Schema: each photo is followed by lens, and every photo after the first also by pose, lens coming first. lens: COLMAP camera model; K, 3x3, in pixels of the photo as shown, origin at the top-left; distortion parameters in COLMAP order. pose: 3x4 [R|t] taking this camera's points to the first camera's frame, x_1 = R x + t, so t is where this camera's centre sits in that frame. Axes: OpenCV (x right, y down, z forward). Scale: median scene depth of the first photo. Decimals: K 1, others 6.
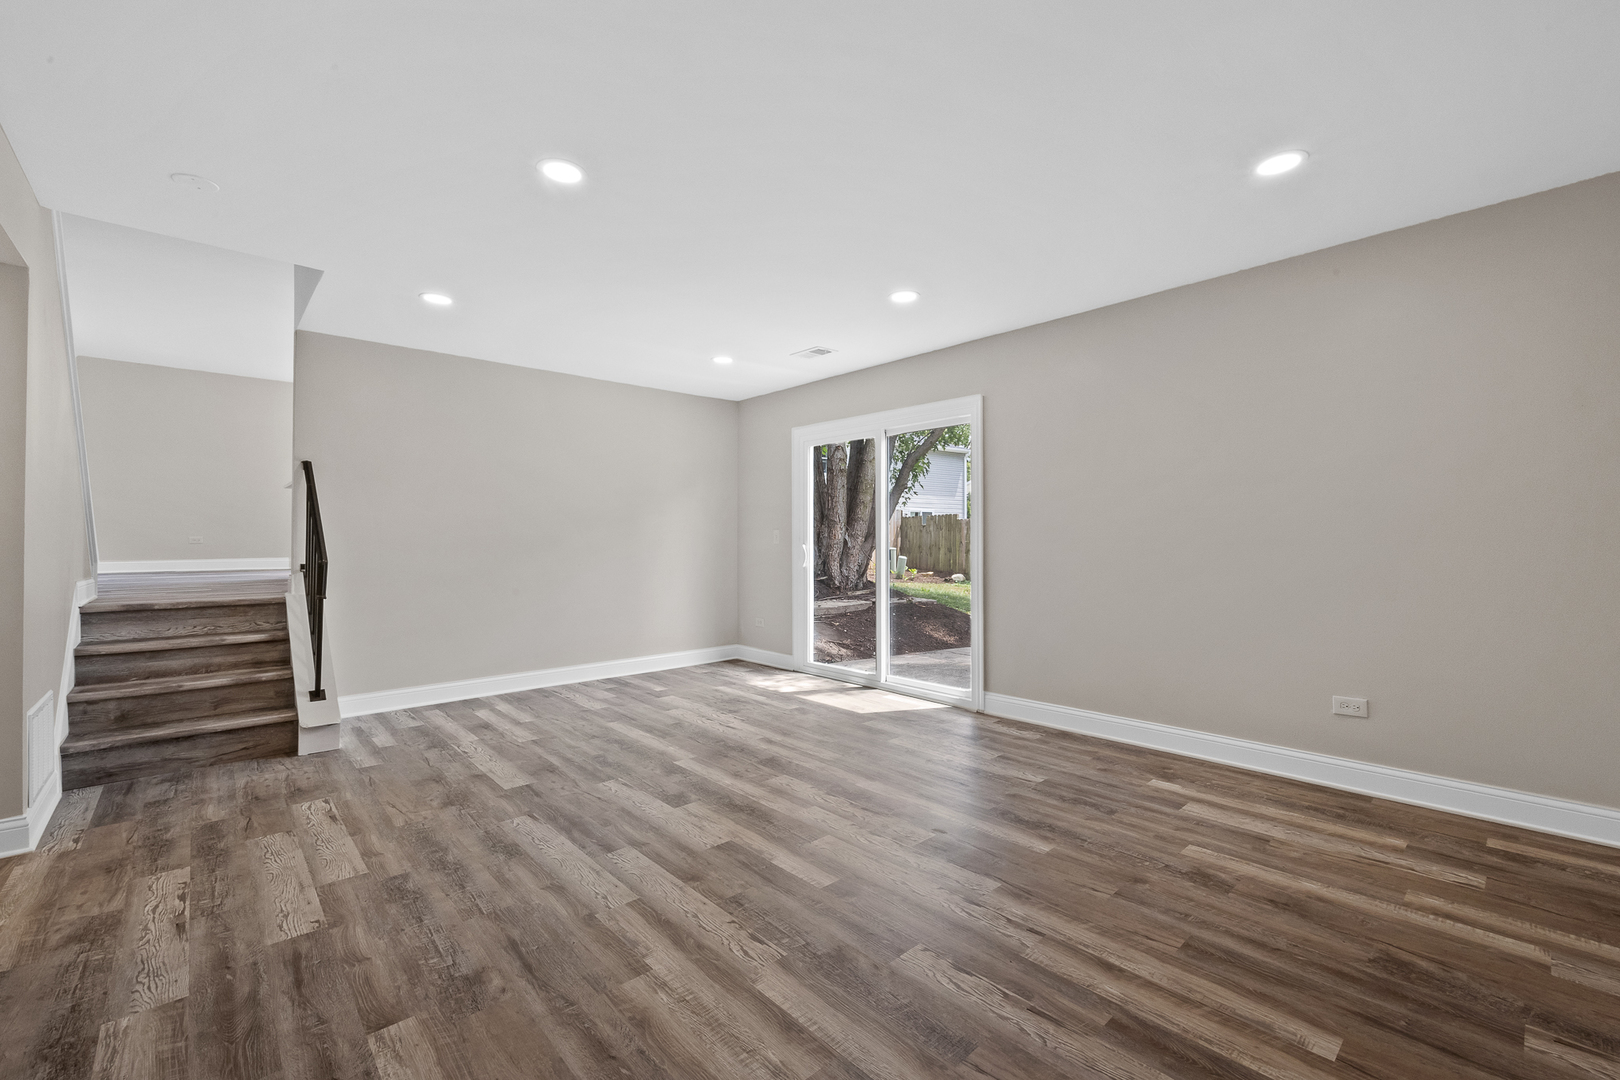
lens RADIAL K [[680.2, 0, 814.7], [0, 680.2, 540.6], [0, 0, 1]] dist [-0.005591, 0.000452]
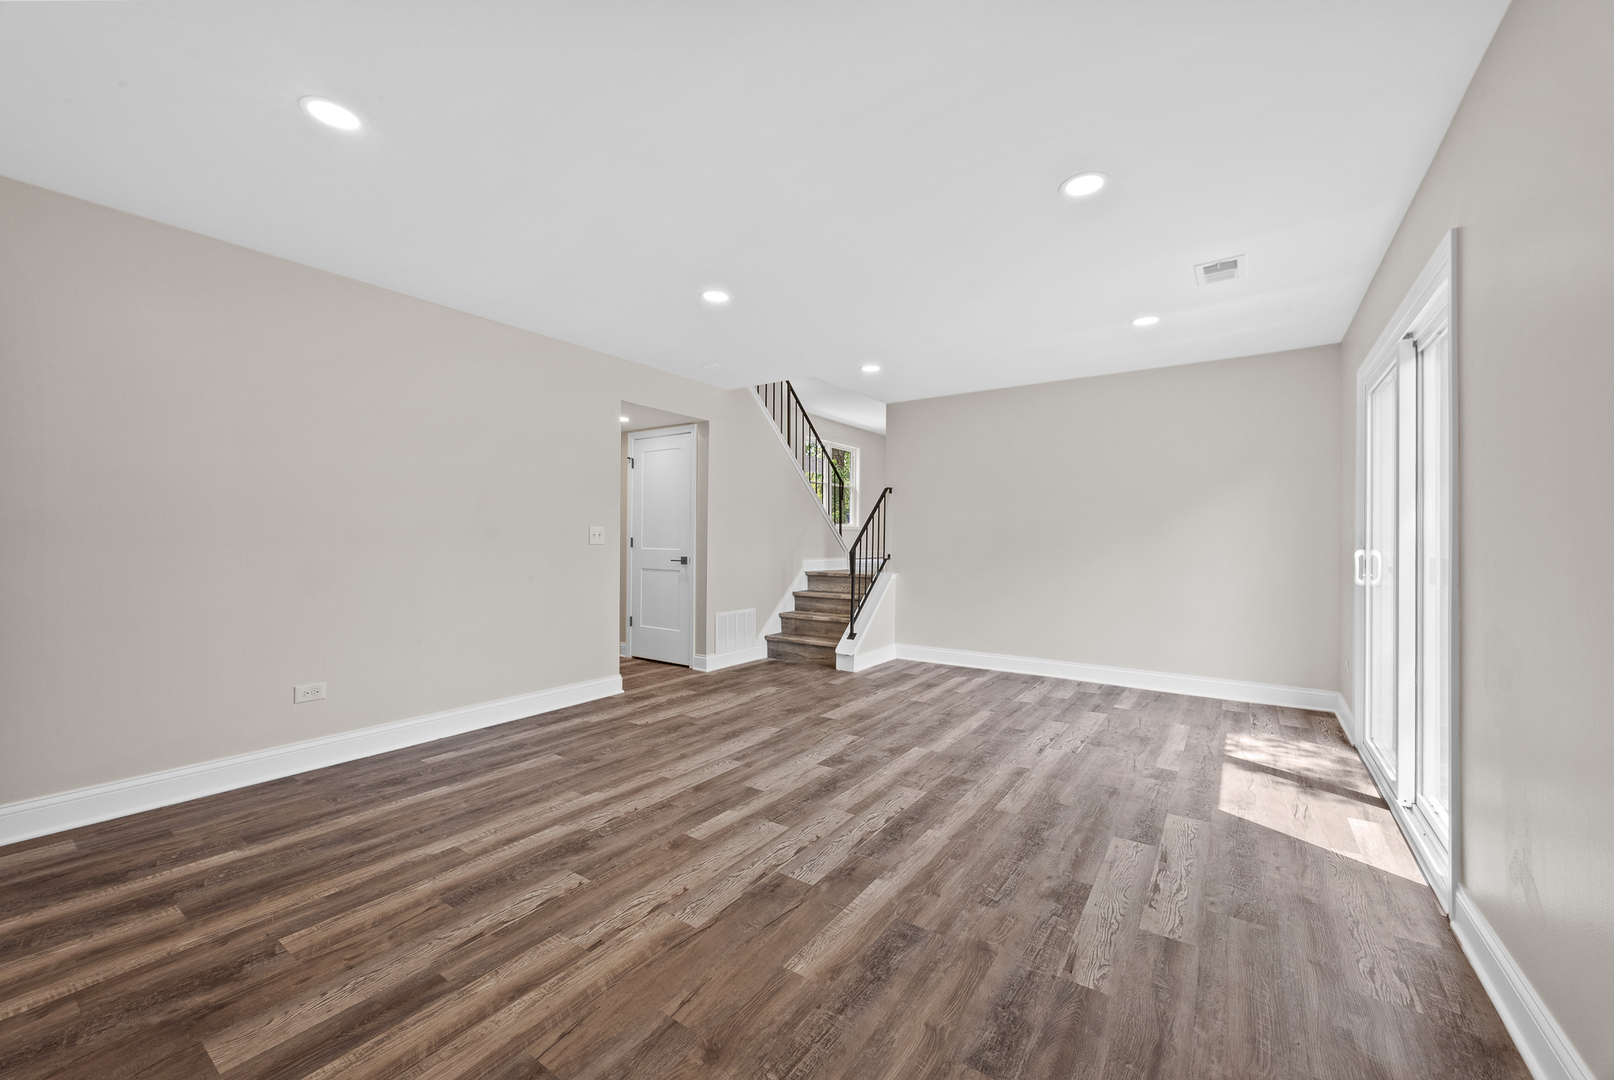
lens RADIAL K [[618.4, 0, 812.0], [0, 618.4, 536.9], [0, 0, 1]] dist [-0.005469, 0.000044]
pose [[0.222332, 0.000736, -0.974971, 1.018655], [-0.006701, 0.999977, -0.000774, -0.005110], [0.974948, 0.006705, 0.222332, 0.897907]]
